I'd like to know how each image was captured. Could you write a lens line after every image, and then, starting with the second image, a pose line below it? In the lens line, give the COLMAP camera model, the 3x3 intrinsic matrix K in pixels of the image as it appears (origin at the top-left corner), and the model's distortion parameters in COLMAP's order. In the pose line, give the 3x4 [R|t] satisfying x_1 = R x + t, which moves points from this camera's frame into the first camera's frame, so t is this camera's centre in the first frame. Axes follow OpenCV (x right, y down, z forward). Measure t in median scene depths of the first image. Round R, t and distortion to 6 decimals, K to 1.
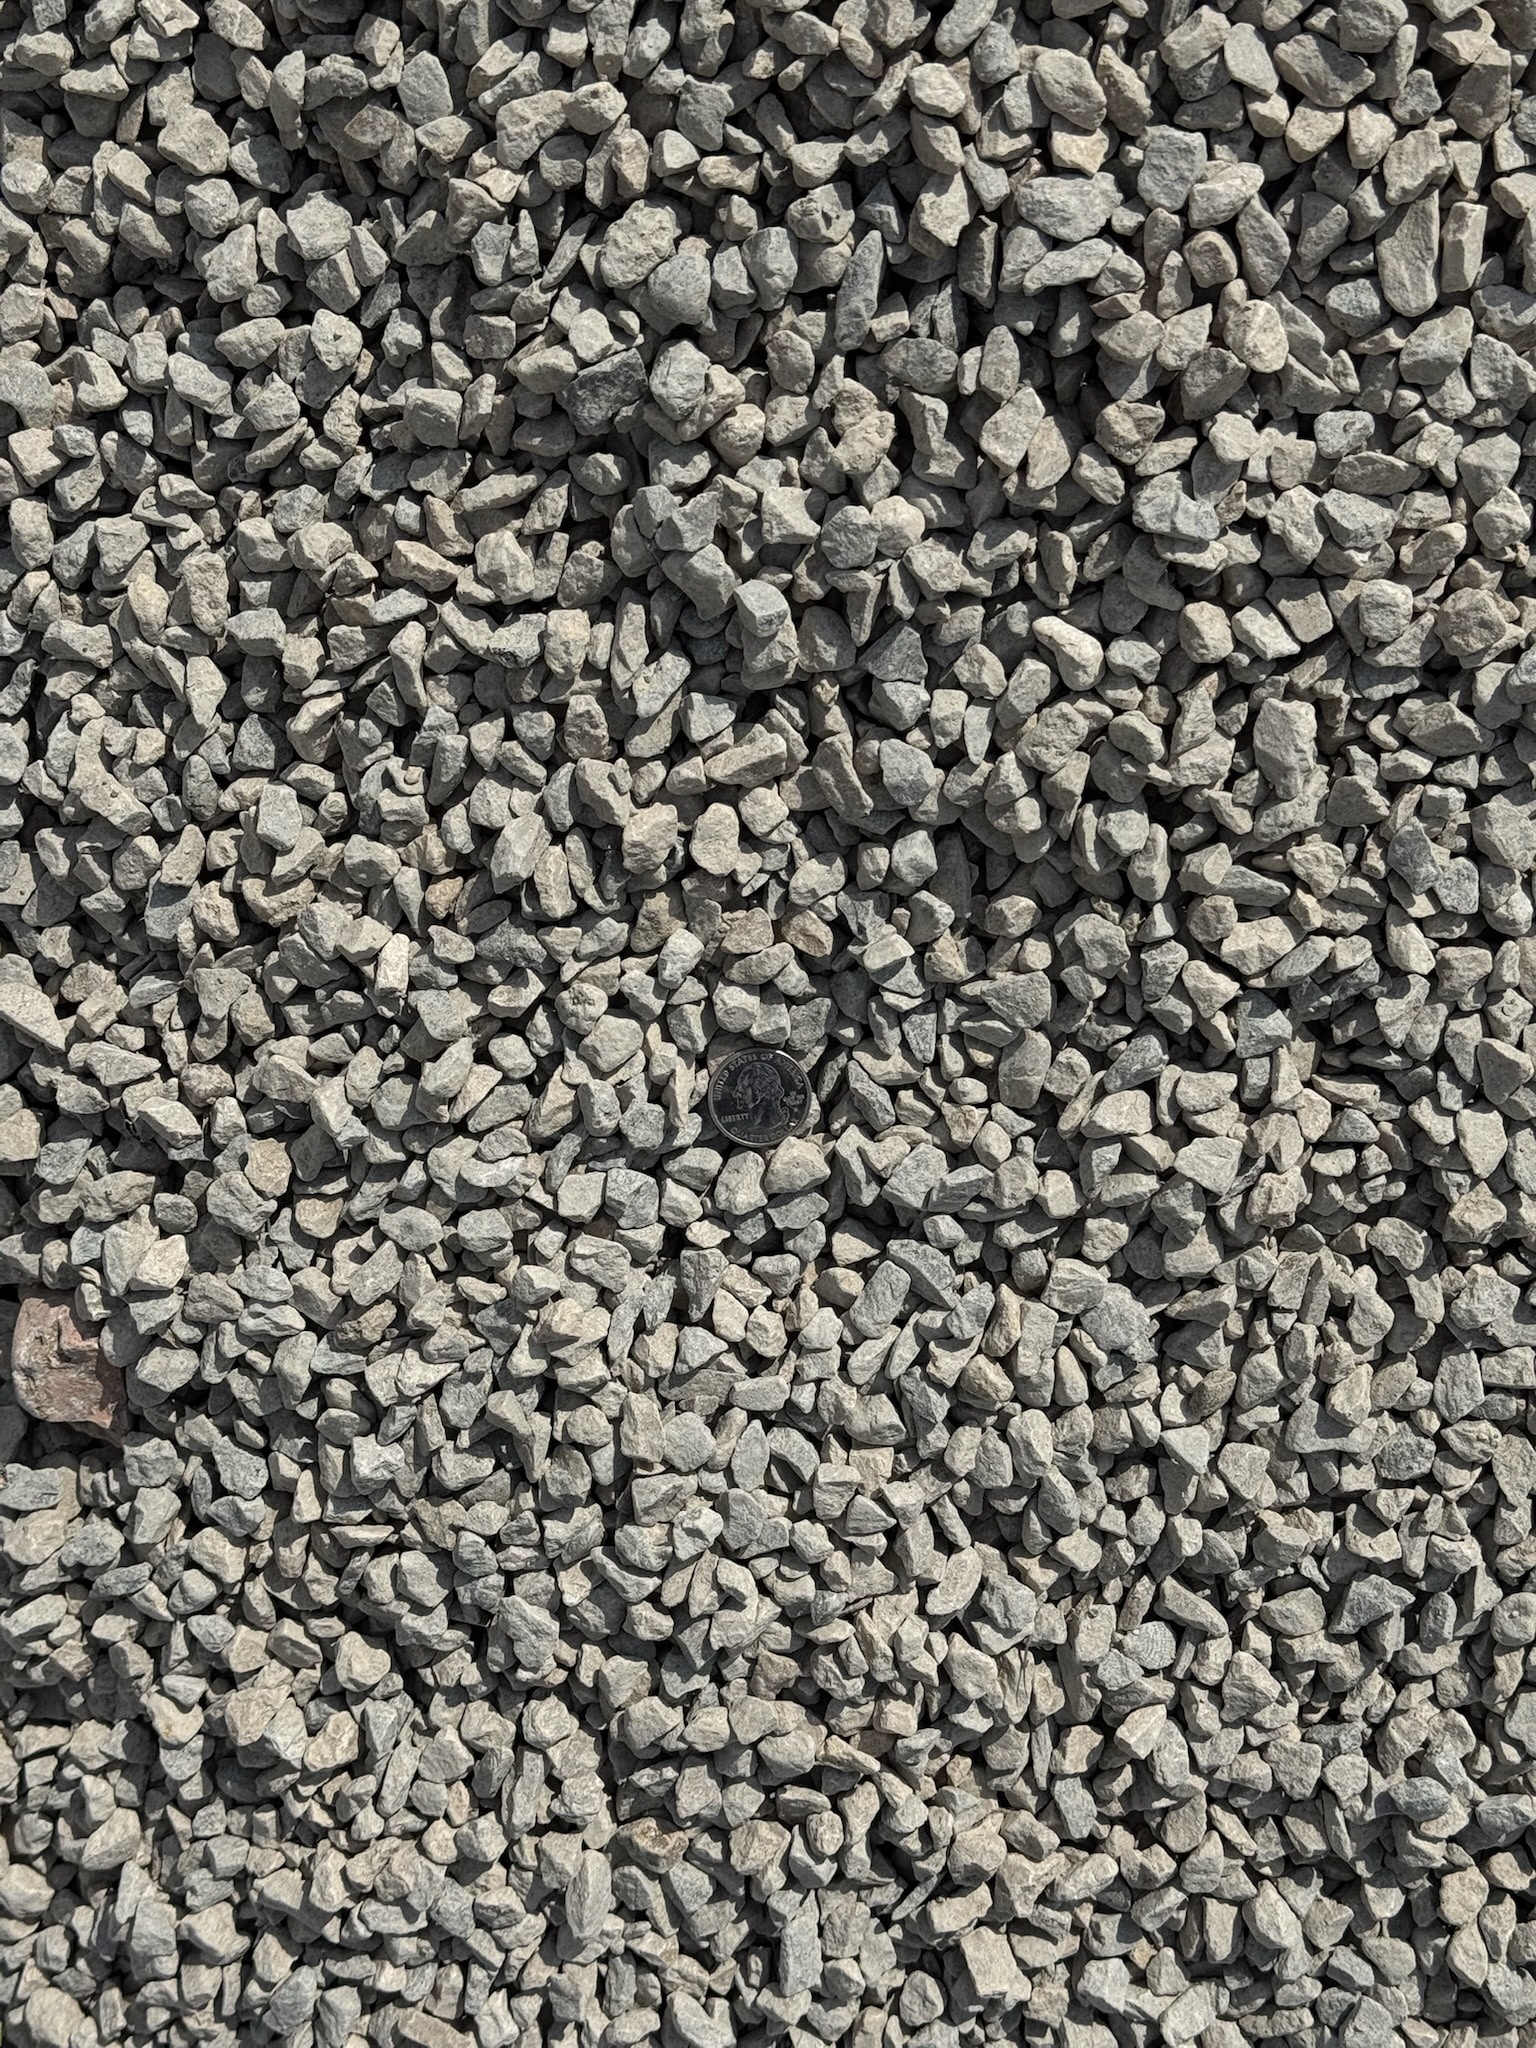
lens RADIAL K [[2855.0, 0, 768.0], [0, 2855.0, 1024.0], [0, 0, 1]] dist [0.279228, -0.741653]
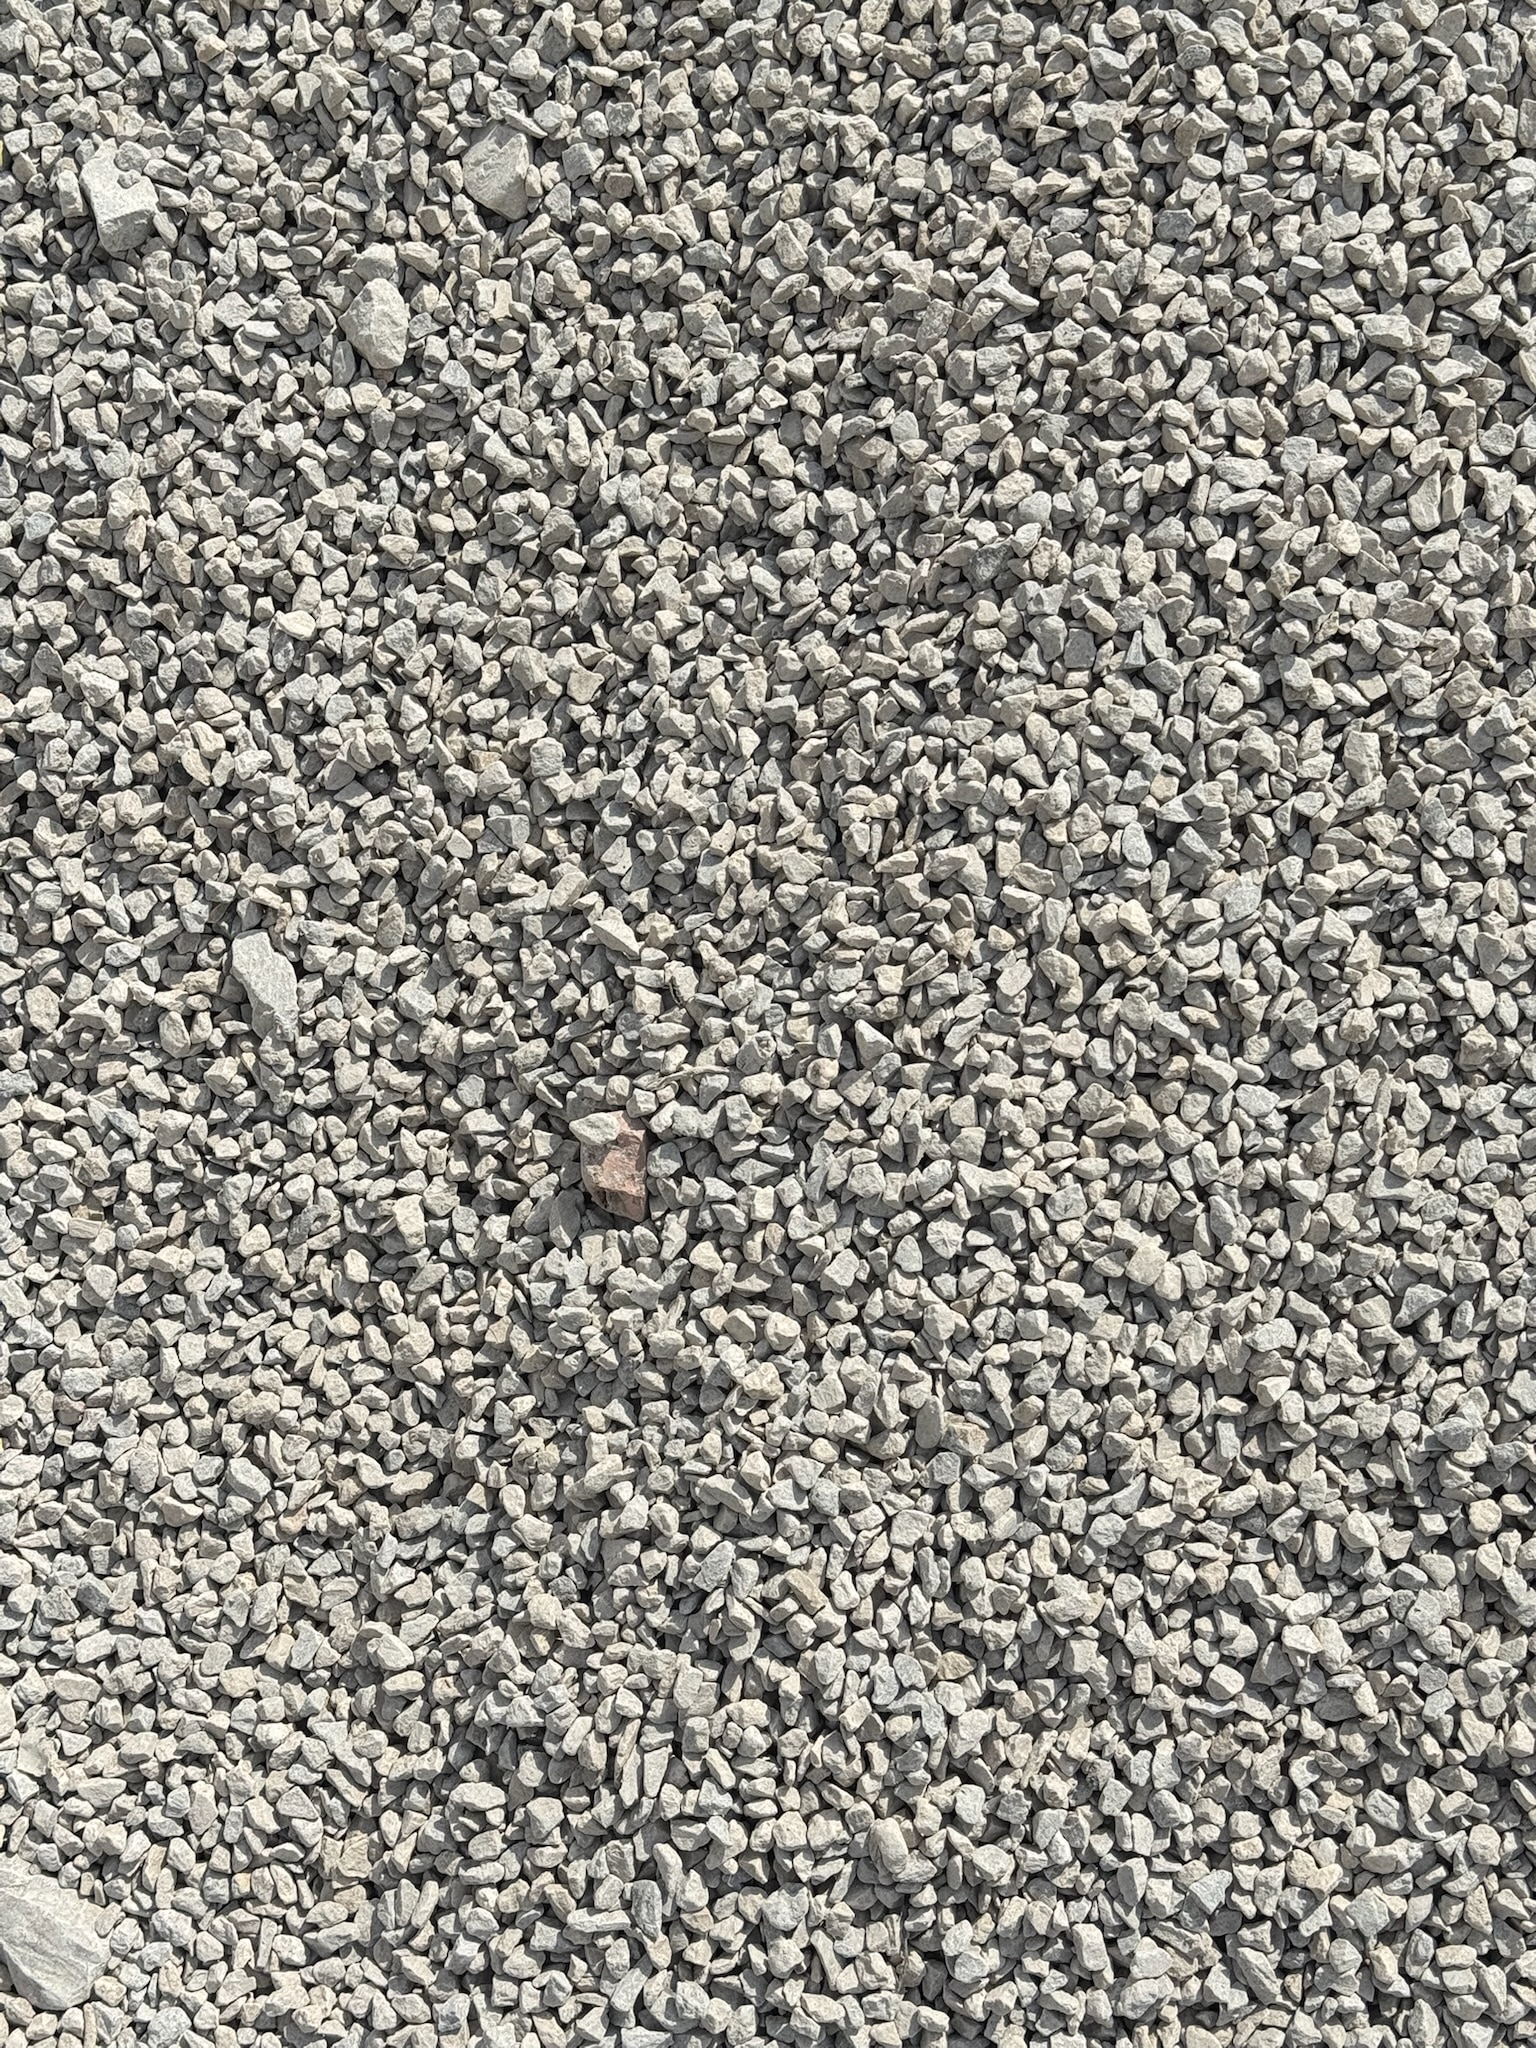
lens RADIAL K [[2855.0, 0, 768.0], [0, 2855.0, 1024.0], [0, 0, 1]] dist [0.279228, -0.741653]
pose [[0.996518, 0.055834, -0.061916, -0.064110], [-0.075029, 0.924399, -0.373975, 0.718162], [0.036354, 0.377319, 0.925370, -0.580678]]
